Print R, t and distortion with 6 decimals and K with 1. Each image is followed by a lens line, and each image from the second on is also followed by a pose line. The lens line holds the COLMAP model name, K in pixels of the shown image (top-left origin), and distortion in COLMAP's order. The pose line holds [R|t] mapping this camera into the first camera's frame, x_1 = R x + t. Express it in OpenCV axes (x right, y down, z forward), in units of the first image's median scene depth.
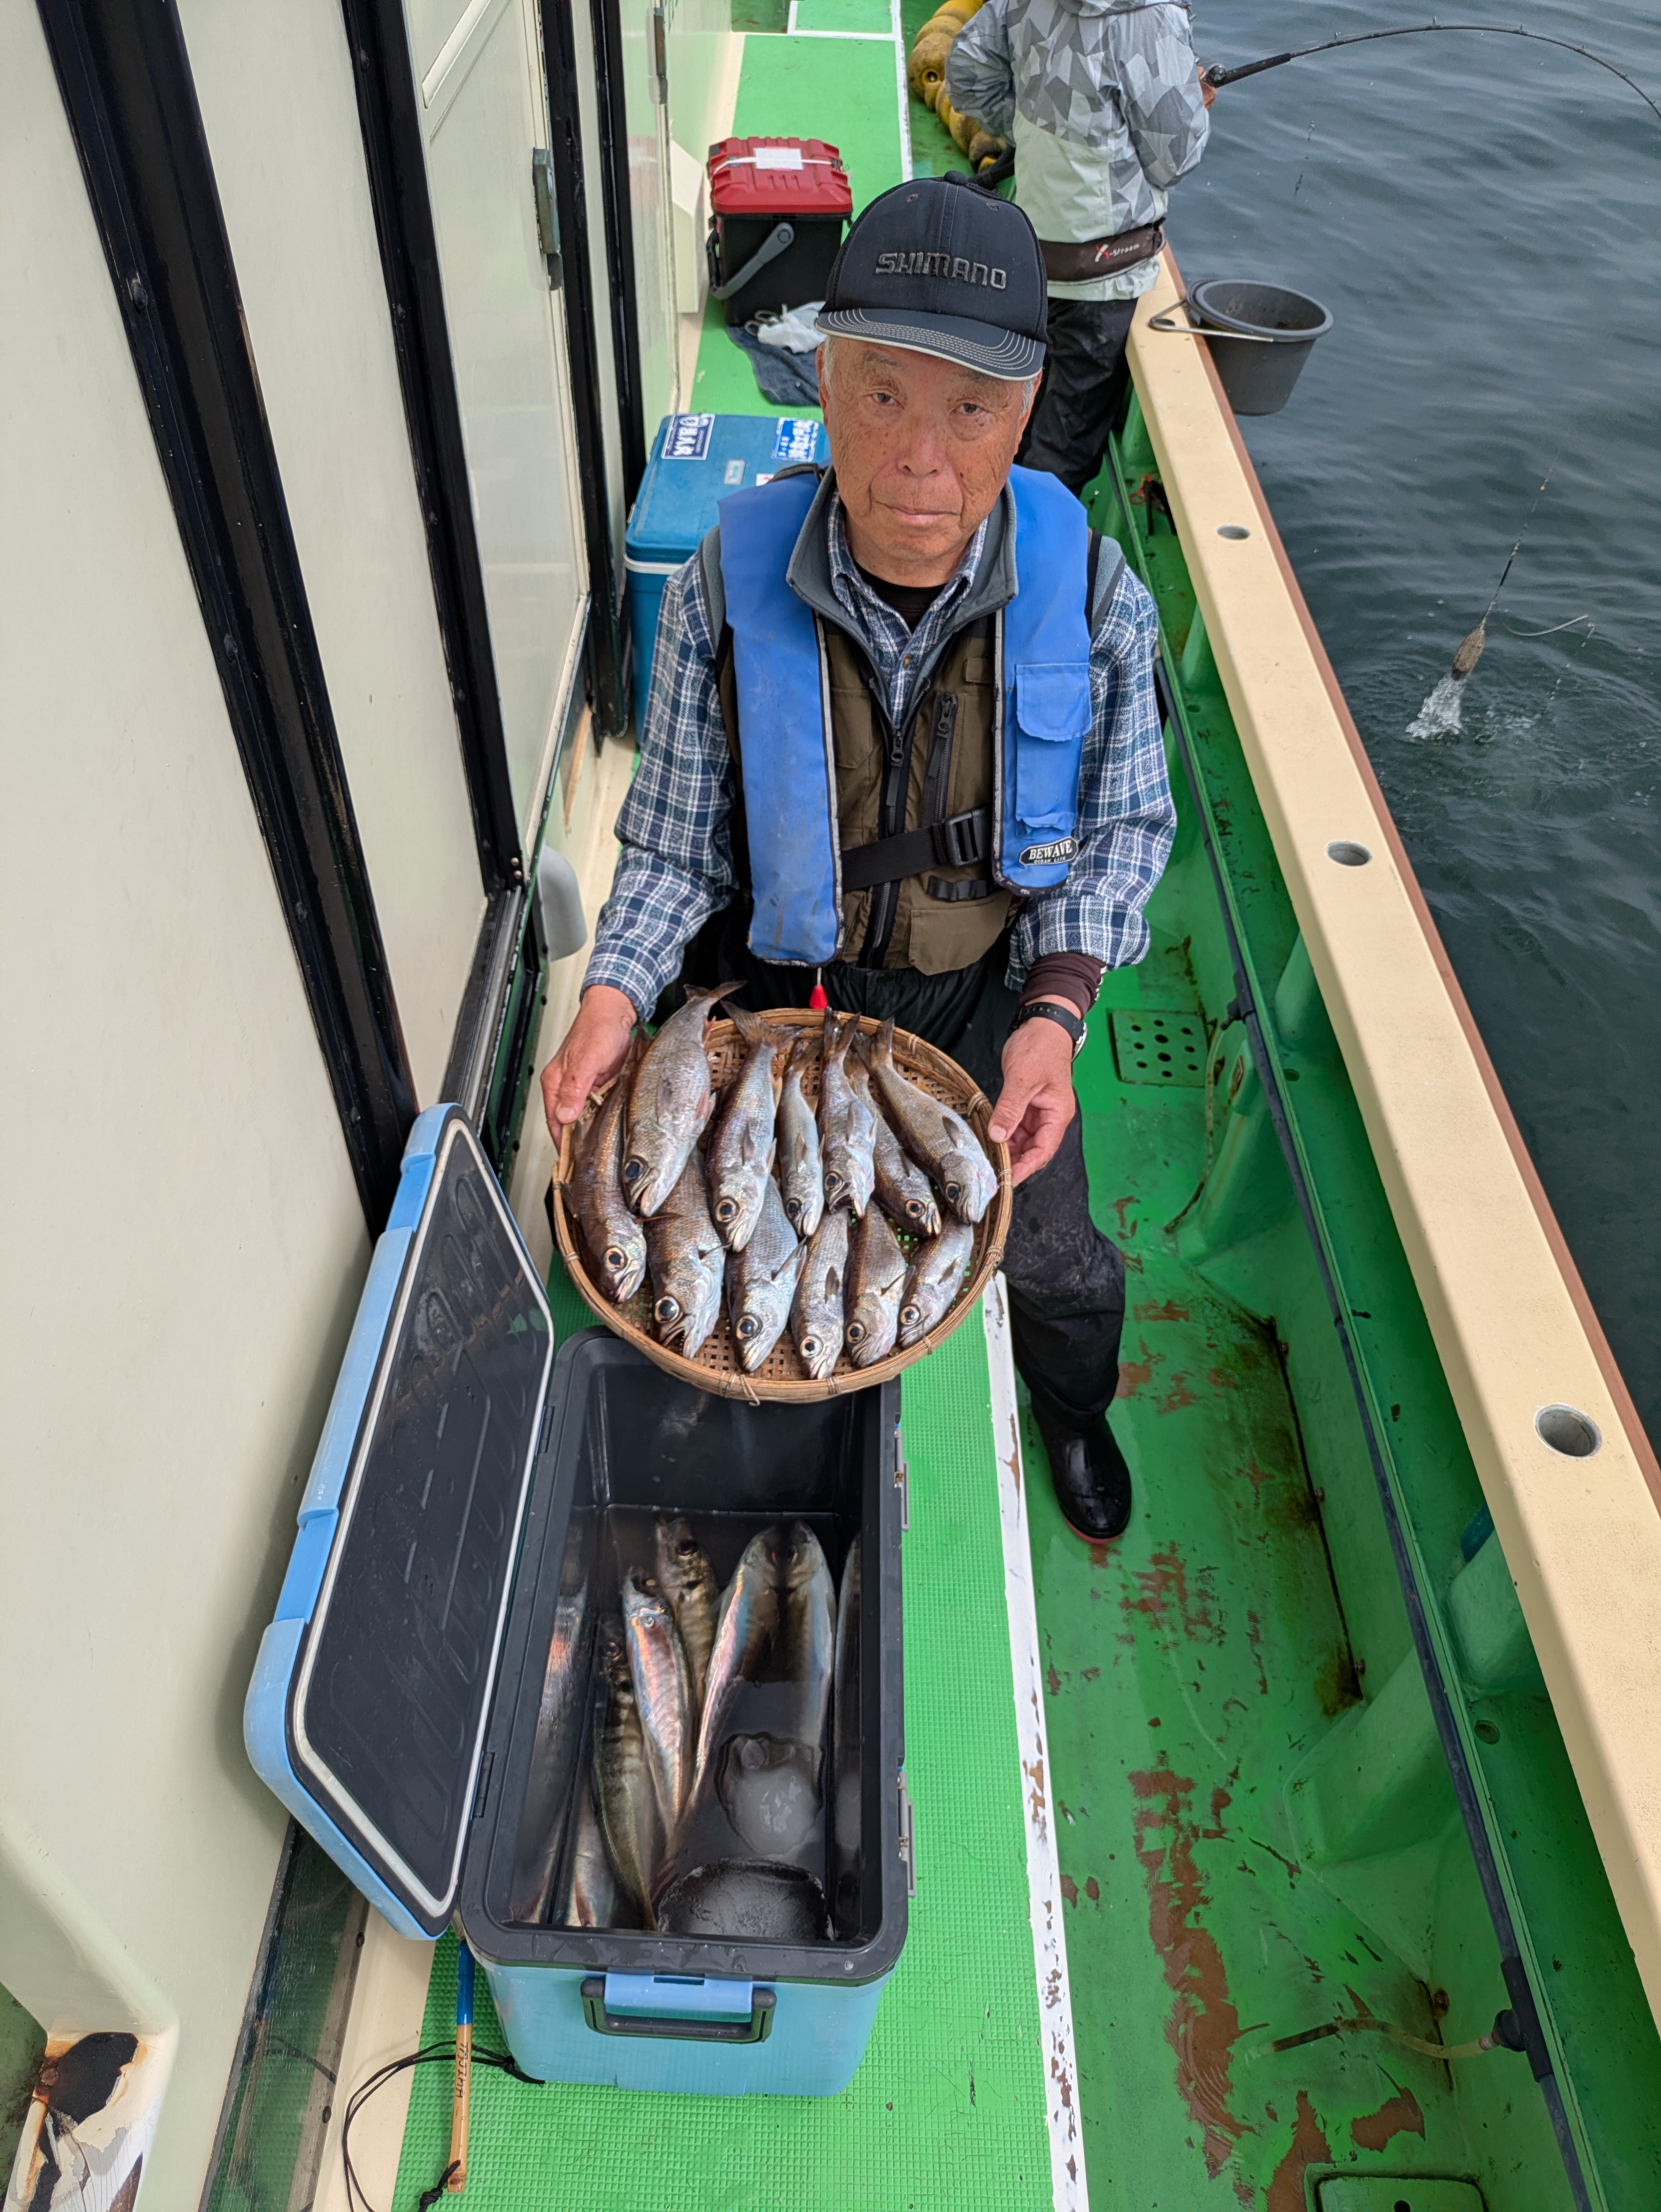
lens RADIAL K [[1614.7, 0, 822.6], [0, 1614.7, 1098.0], [0, 0, 1]] dist [0.005506, 0.000420]
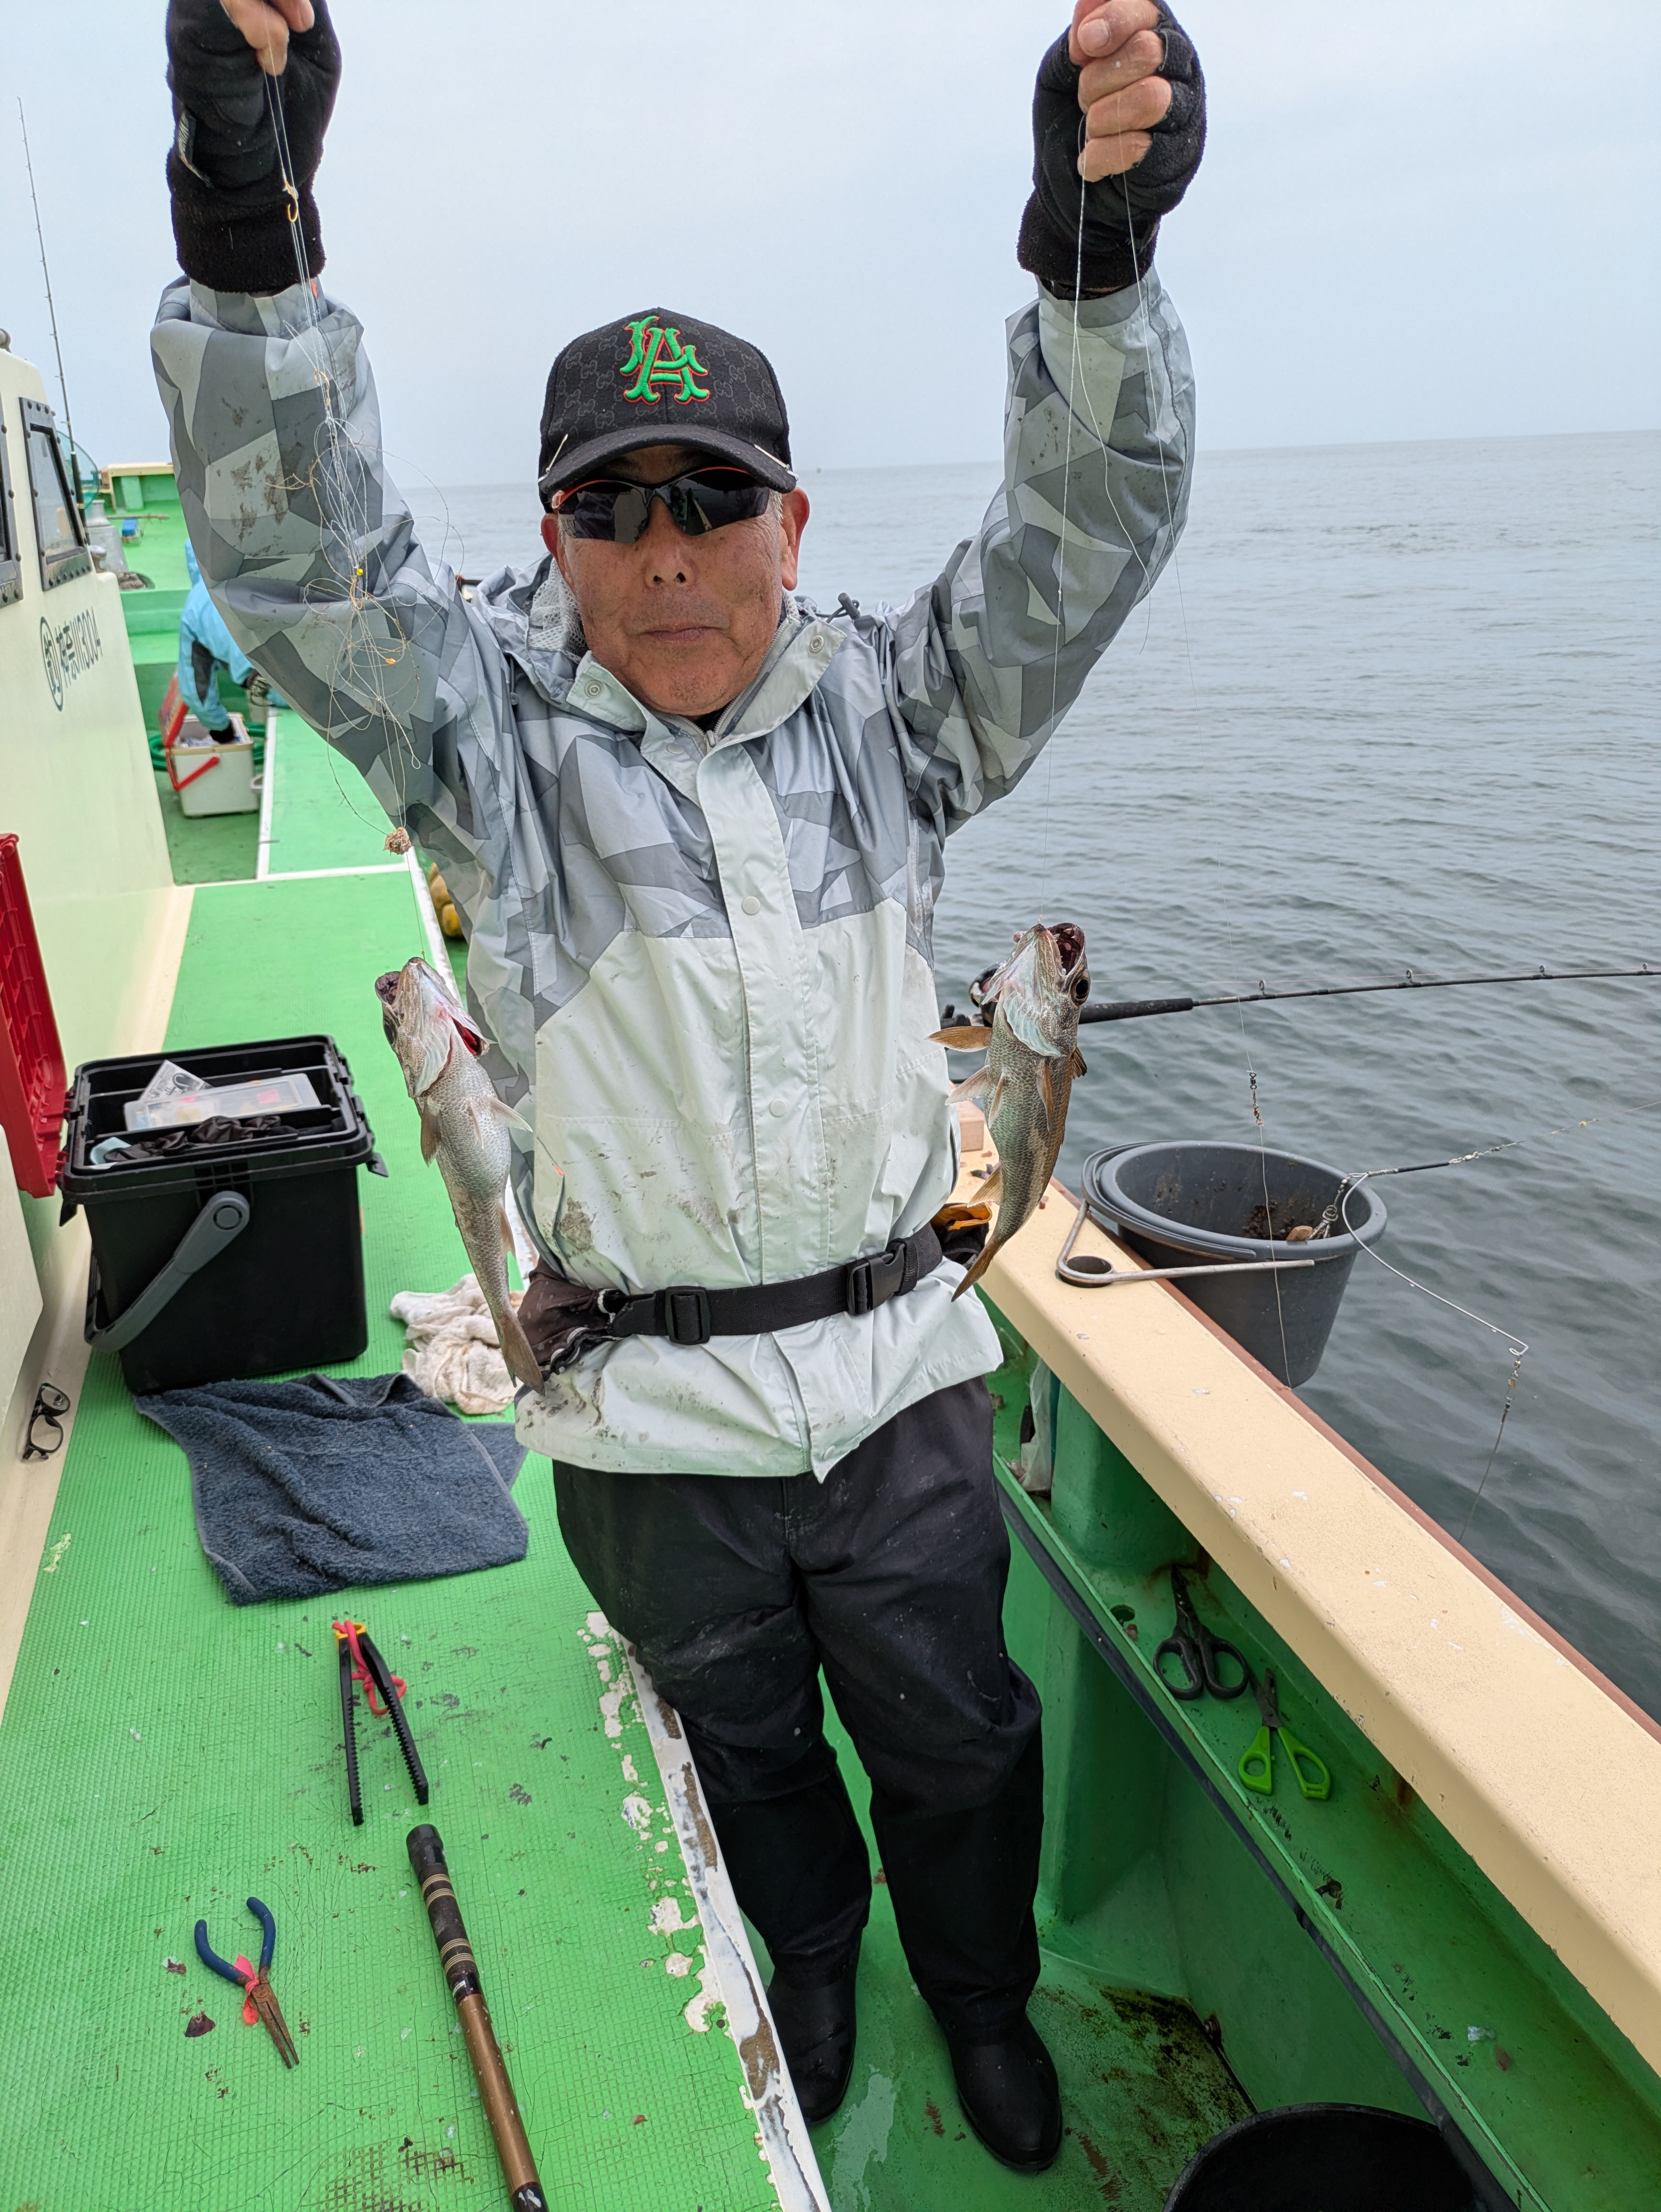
lens RADIAL K [[1614.7, 0, 824.0], [0, 1614.7, 1111.8], [0, 0, 1]] dist [0.005506, 0.000420]
pose [[0.952210, -0.168981, 0.254443, 0.018072], [0.259269, 0.887553, -0.380826, -0.221948], [-0.161479, 0.428596, 0.888949, 0.356823]]
